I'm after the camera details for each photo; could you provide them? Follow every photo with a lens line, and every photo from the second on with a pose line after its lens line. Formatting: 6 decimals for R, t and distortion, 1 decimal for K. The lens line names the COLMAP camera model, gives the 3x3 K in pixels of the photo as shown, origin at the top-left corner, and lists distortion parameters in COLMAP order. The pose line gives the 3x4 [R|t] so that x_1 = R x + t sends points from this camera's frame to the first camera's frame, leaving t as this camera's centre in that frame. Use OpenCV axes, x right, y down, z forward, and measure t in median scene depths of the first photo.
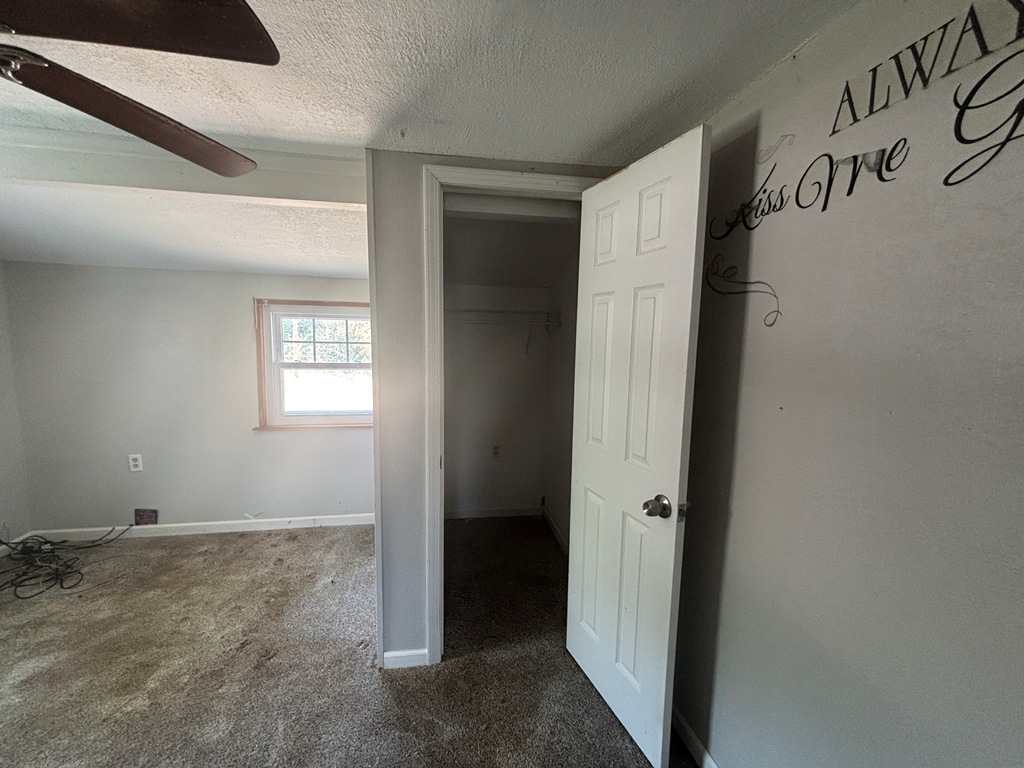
lens RADIAL K [[411.6, 0, 511.6], [0, 411.6, 384.7], [0, 0, 1]] dist [-0.001778, -0.000243]
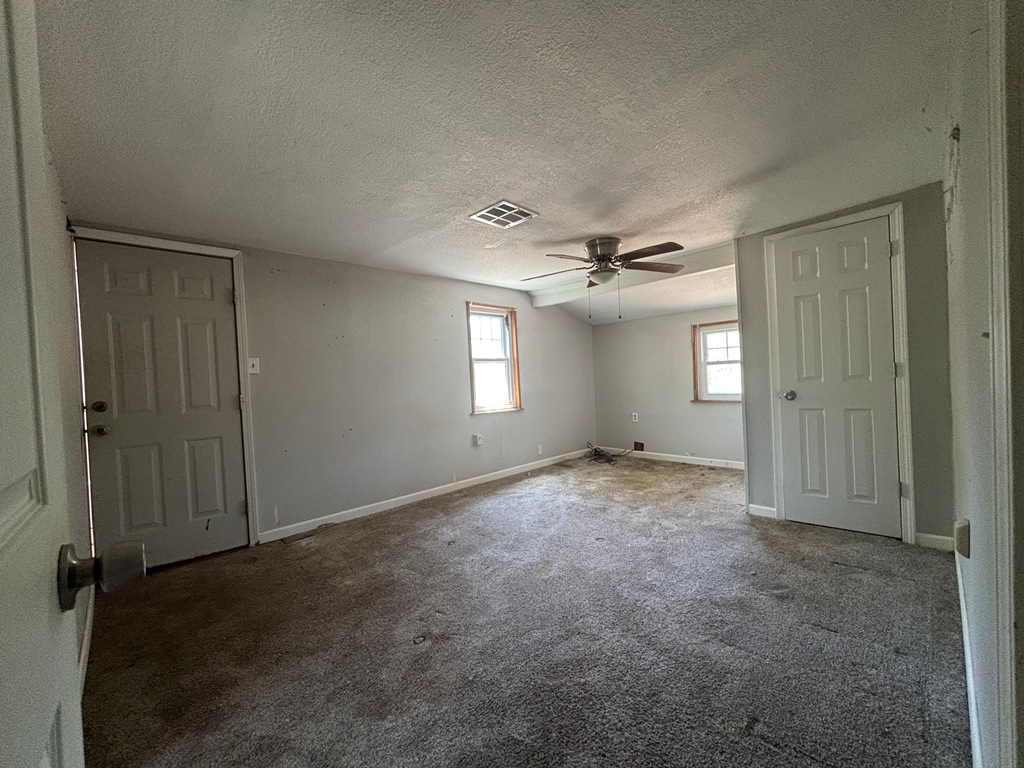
lens RADIAL K [[411.6, 0, 511.6], [0, 411.6, 384.7], [0, 0, 1]] dist [-0.001778, -0.000243]
pose [[0.539109, -0.034418, -0.841532, 0.592677], [-0.038500, 0.997113, -0.065446, 0.262786], [0.841356, 0.067682, 0.536228, -0.782071]]
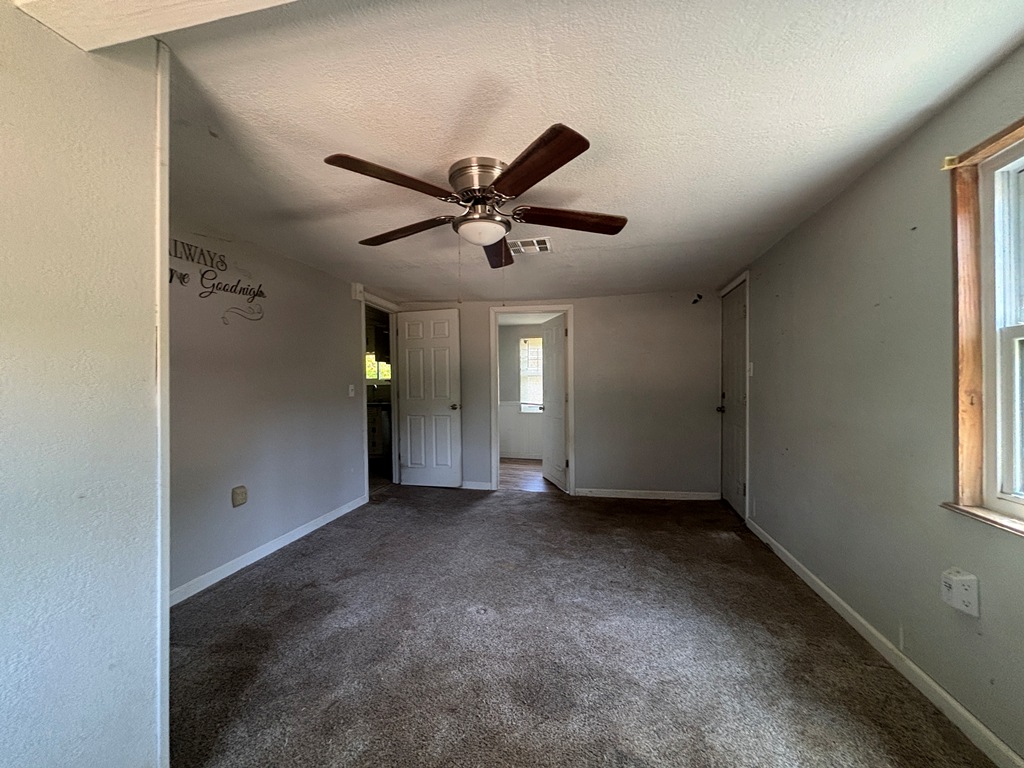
lens RADIAL K [[411.6, 0, 511.6], [0, 411.6, 384.7], [0, 0, 1]] dist [-0.001778, -0.000243]
pose [[-0.919590, -0.013206, 0.392658, -0.942000], [0.033067, 0.993287, 0.110849, -0.026322], [-0.391486, 0.114919, -0.912980, 1.159751]]
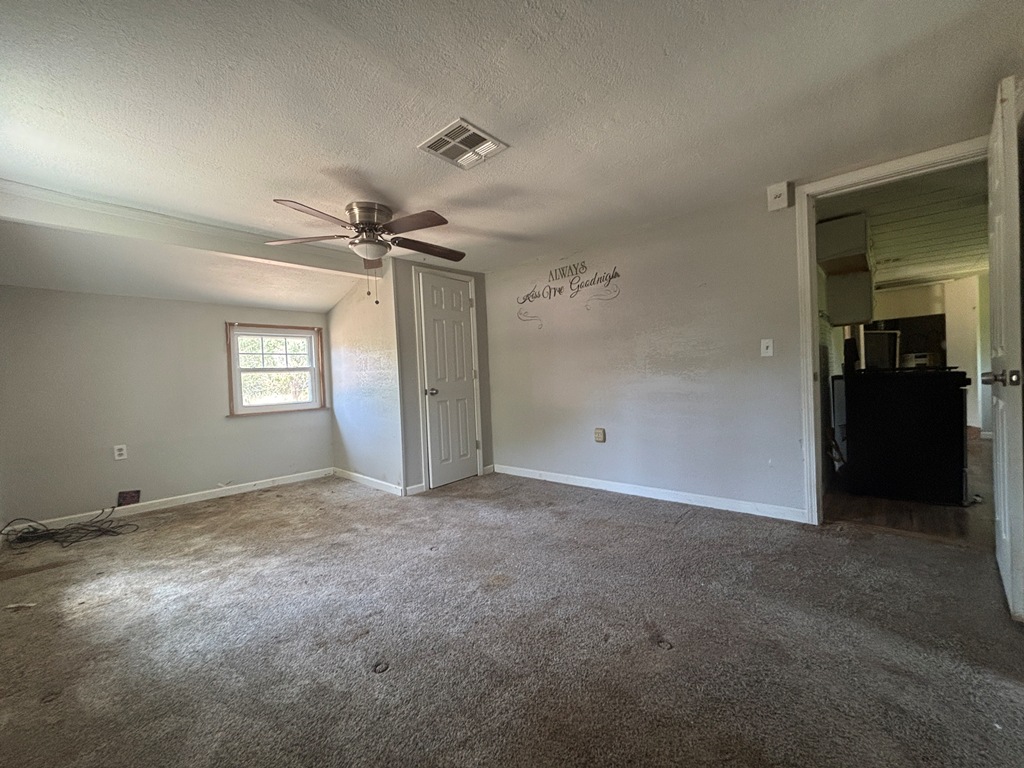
lens RADIAL K [[411.6, 0, 511.6], [0, 411.6, 384.7], [0, 0, 1]] dist [-0.001778, -0.000243]
pose [[0.806368, -0.067301, 0.587572, -0.962519], [0.124857, 0.990484, -0.057899, 0.291678], [-0.578084, 0.120050, 0.807098, -0.949612]]
